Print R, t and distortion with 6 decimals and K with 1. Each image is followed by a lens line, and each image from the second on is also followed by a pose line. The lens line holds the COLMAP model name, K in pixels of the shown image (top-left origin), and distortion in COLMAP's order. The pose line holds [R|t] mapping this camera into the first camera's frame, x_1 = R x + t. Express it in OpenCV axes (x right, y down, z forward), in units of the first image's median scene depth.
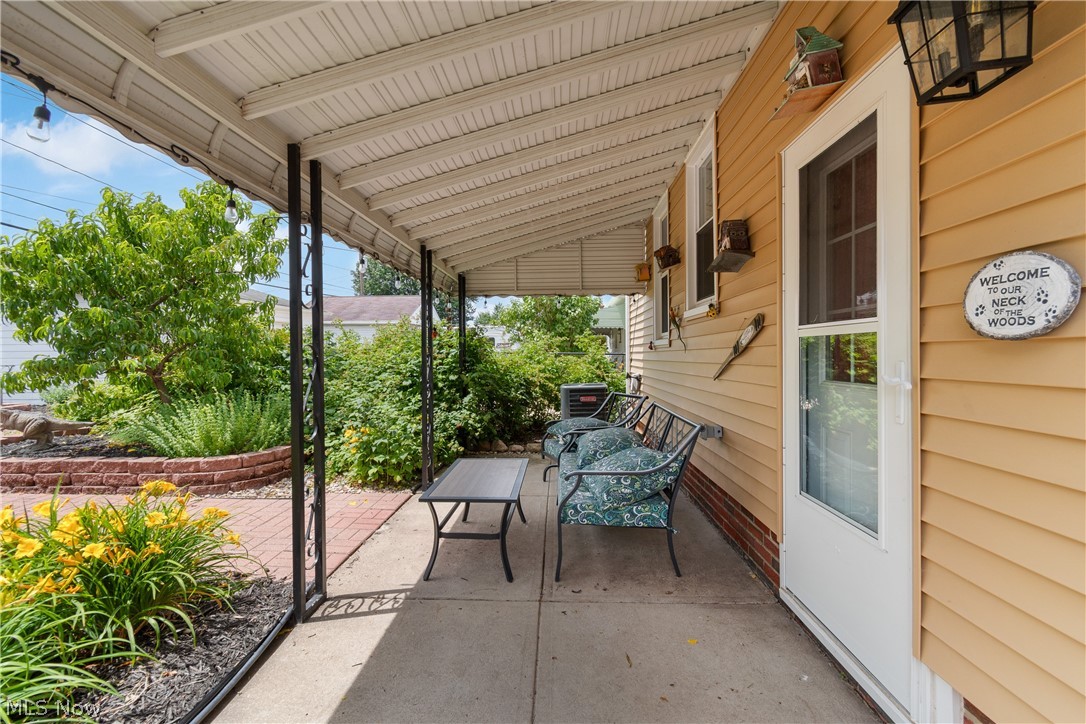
lens RADIAL K [[483.0, 0, 551.9], [0, 483.0, 357.8], [0, 0, 1]] dist [-0.000426, 0.000065]
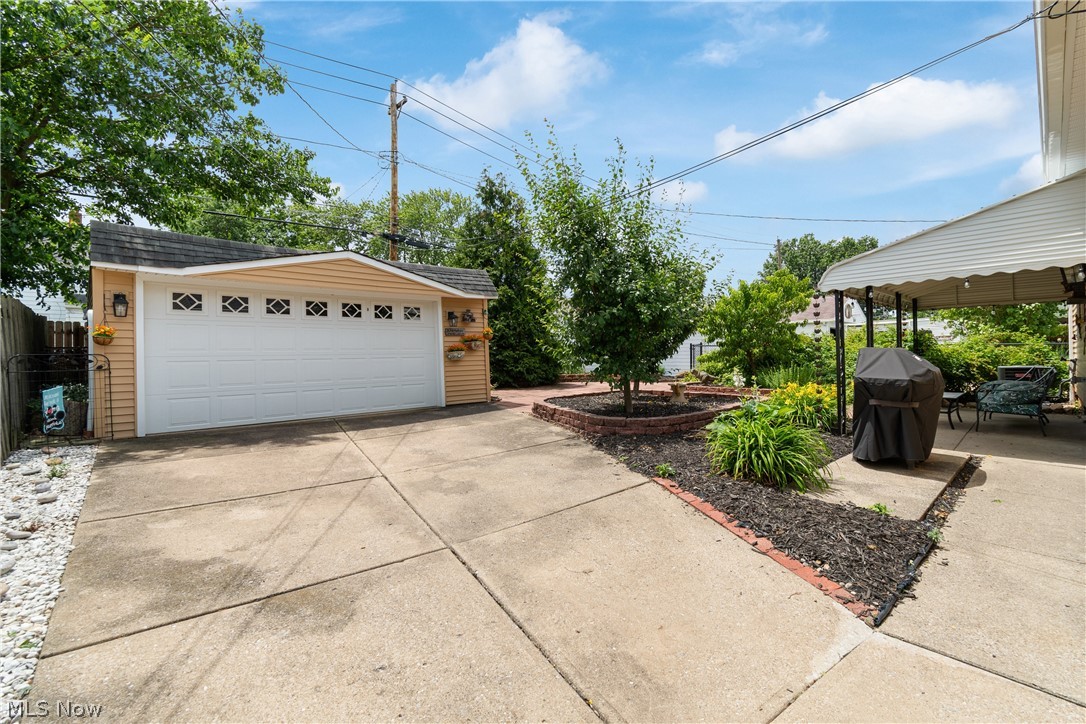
lens RADIAL K [[483.0, 0, 551.9], [0, 483.0, 357.8], [0, 0, 1]] dist [-0.000426, 0.000065]
pose [[0.712585, -0.001990, -0.701583, 0.076347], [0.007300, 0.999963, 0.004577, 0.015126], [0.701548, -0.008383, 0.712573, -0.899065]]
